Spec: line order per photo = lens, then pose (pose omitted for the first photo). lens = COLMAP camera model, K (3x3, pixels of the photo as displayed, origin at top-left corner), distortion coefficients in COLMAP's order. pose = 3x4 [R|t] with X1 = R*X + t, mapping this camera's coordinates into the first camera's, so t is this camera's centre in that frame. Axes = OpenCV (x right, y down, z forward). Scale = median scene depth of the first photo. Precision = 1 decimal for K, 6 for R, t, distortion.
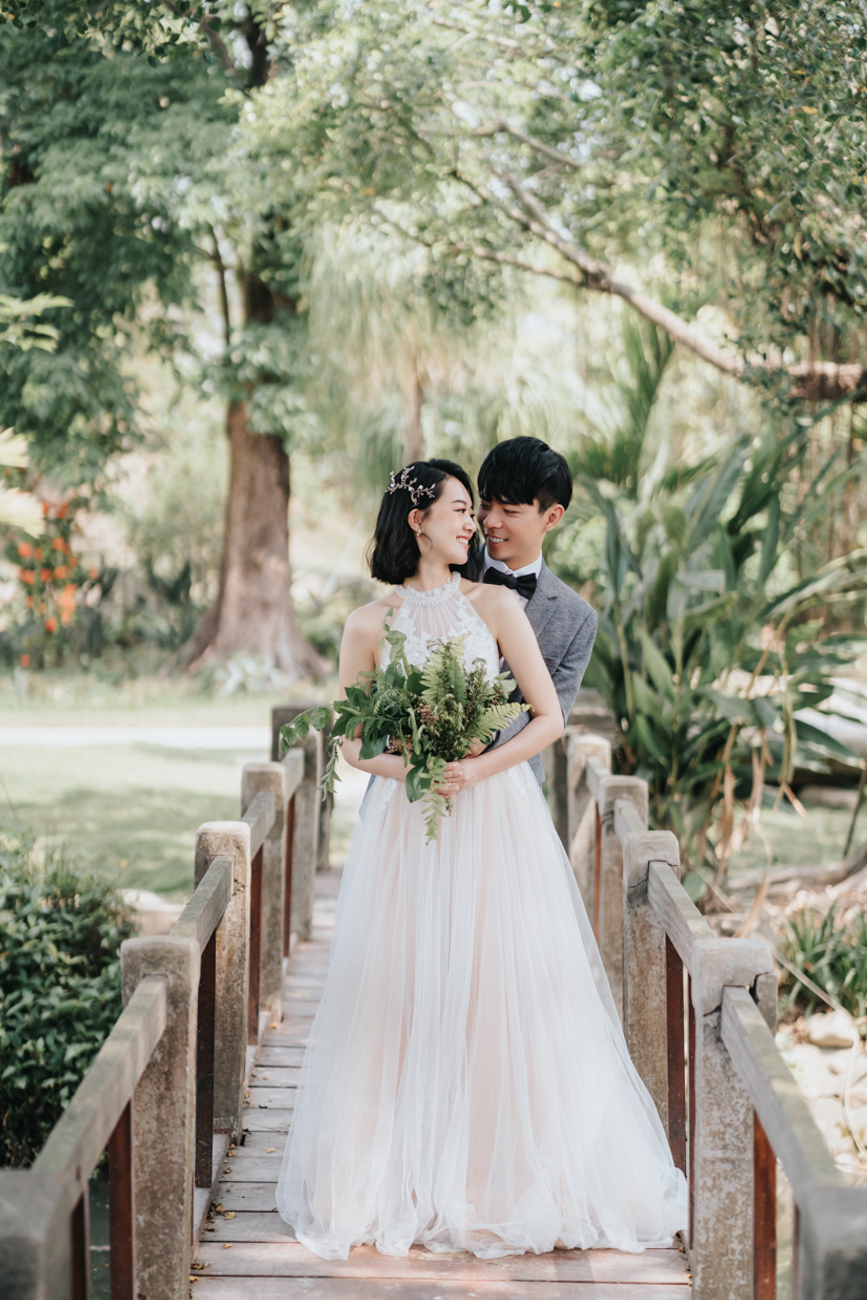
lens RADIAL K [[3097.2, 0, 433.5], [0, 3097.2, 650.0], [0, 0, 1]] dist [0.066124, -0.499812]
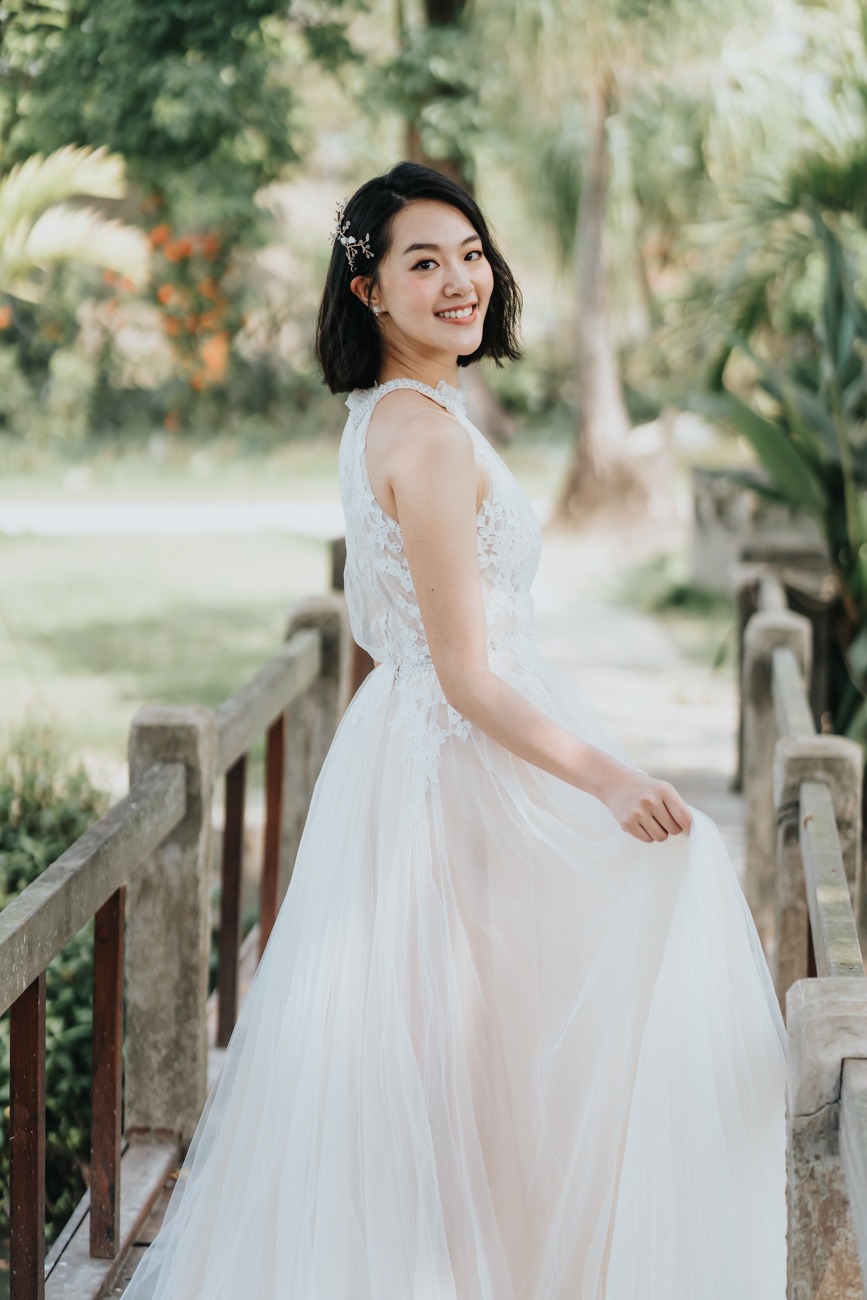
lens RADIAL K [[3085.6, 0, 429.2], [0, 3085.6, 668.7], [0, 0, 1]] dist [-0.012078, 0.462864]
pose [[0.996712, 0.004925, -0.080879, 0.015007], [0.002537, 0.995765, 0.091901, -0.009318], [0.080990, -0.091804, 0.992478, 0.183092]]
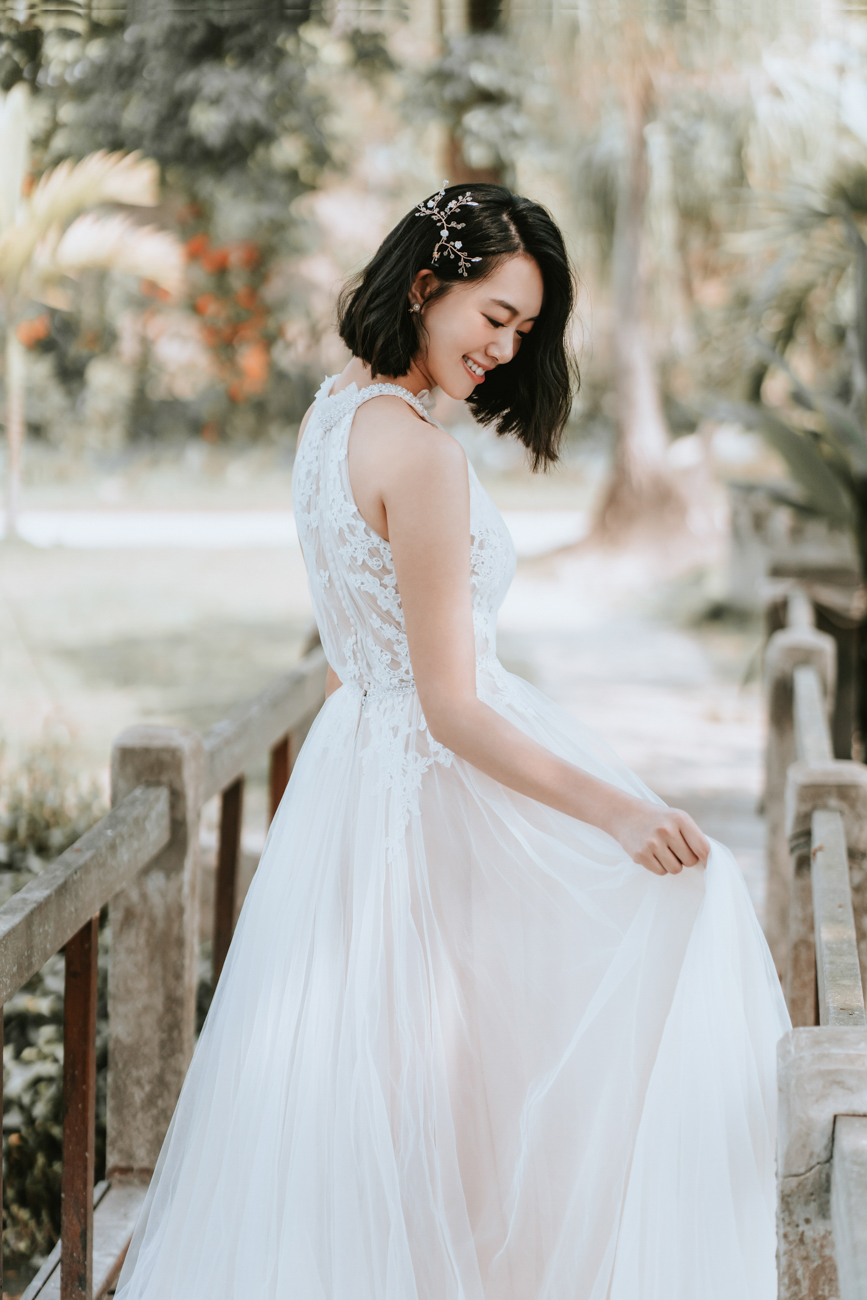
lens RADIAL K [[3097.2, 0, 433.5], [0, 3097.2, 650.0], [0, 0, 1]] dist [0.066124, -0.499812]
pose [[0.995441, 0.008315, -0.095011, 0.017980], [-0.000525, 0.996655, 0.081721, -0.009037], [0.095373, -0.081299, 0.992116, 0.192292]]
